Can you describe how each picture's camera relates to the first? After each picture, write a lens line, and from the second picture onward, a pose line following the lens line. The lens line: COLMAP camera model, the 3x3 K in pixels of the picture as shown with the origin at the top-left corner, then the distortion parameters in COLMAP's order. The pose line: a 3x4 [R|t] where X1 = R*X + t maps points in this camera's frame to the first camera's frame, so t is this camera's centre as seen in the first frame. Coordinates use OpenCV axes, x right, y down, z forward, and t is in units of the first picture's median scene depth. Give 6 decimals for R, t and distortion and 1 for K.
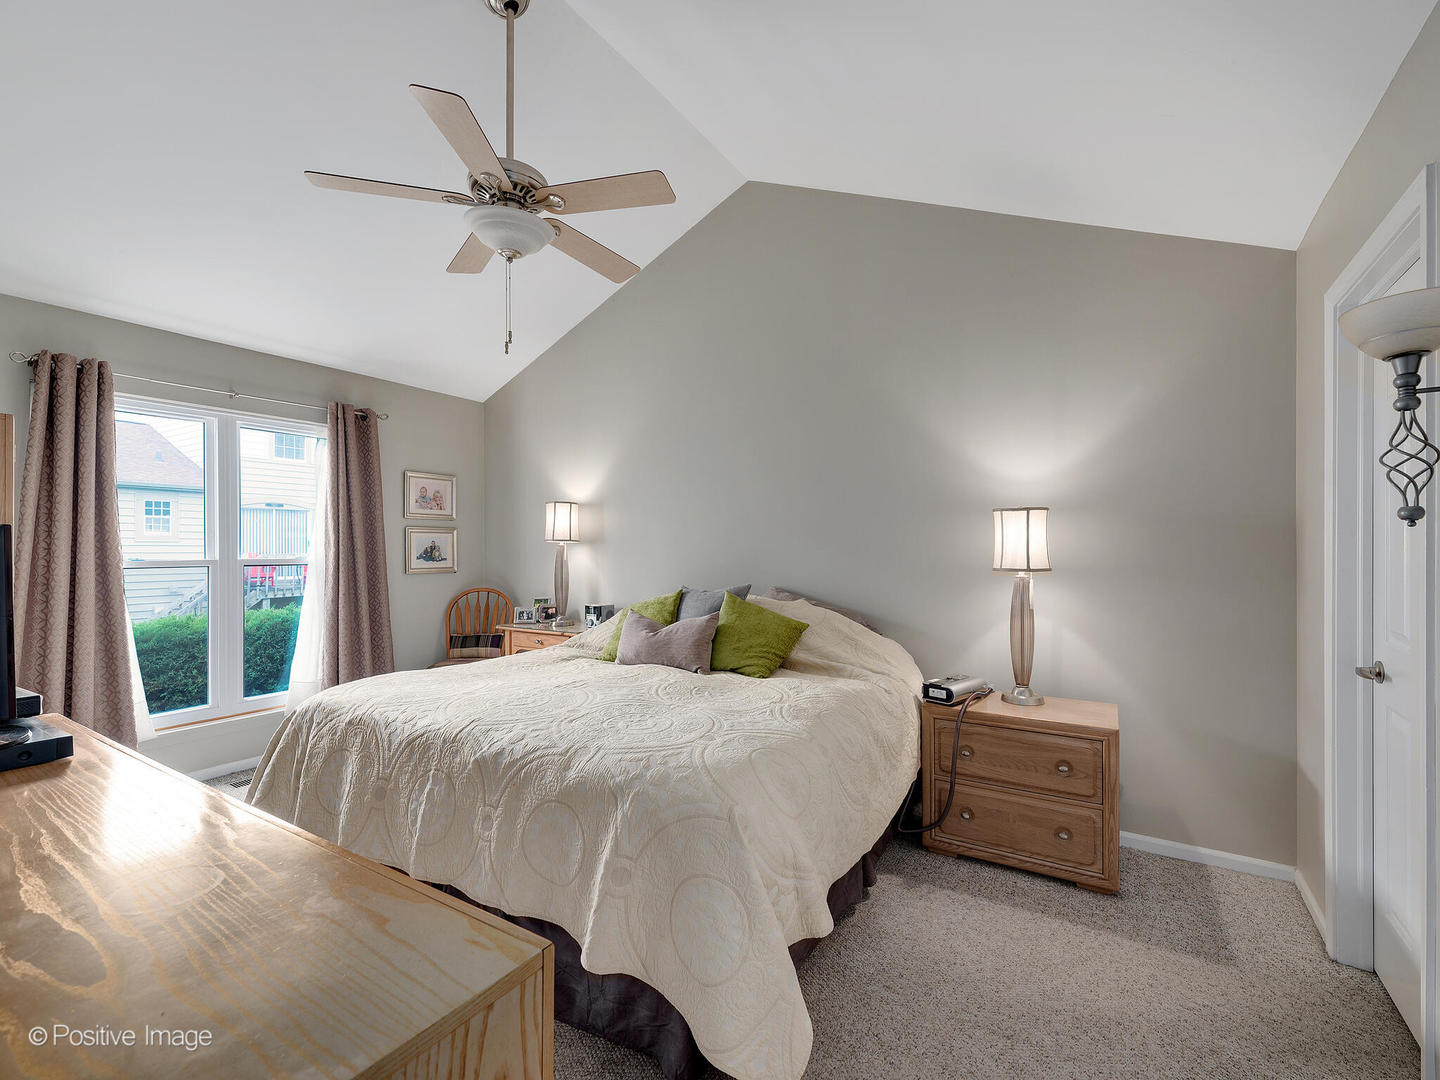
lens RADIAL K [[647.5, 0, 719.9], [0, 647.5, 539.4], [0, 0, 1]] dist [0.012500, -0.003086]
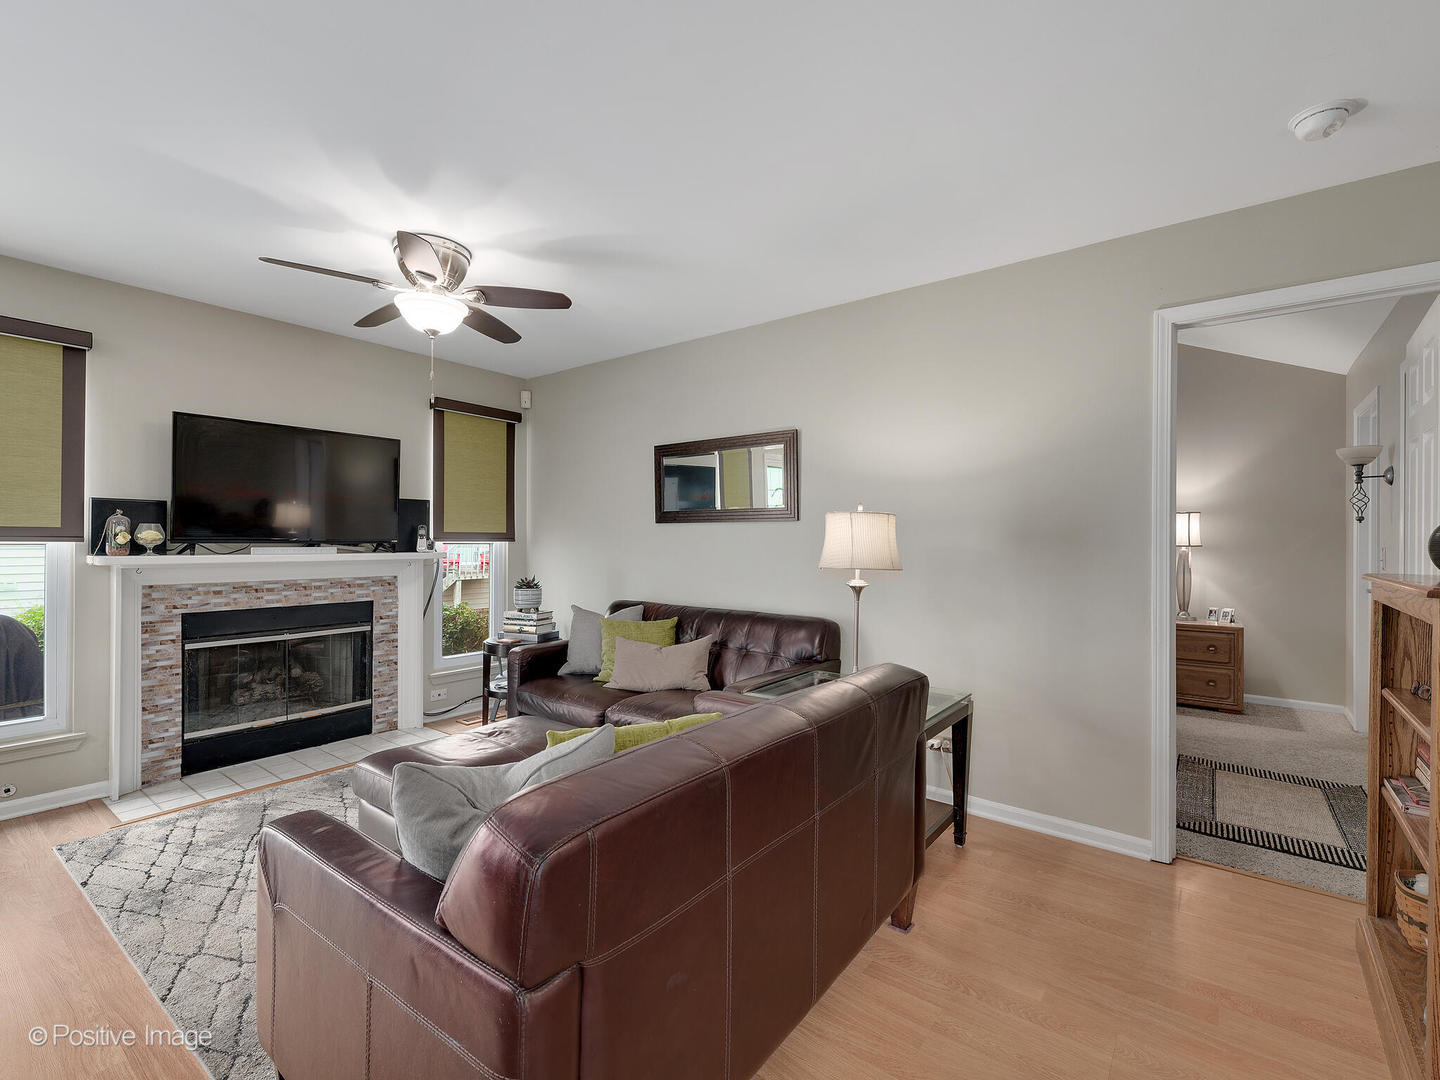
lens RADIAL K [[647.5, 0, 726.0], [0, 647.5, 534.6], [0, 0, 1]] dist [0.012500, -0.003086]
pose [[0.995349, 0.002612, -0.096302, -0.689802], [-0.002254, 0.999990, 0.003828, 0.011562], [0.096311, -0.003594, 0.995345, -1.013420]]
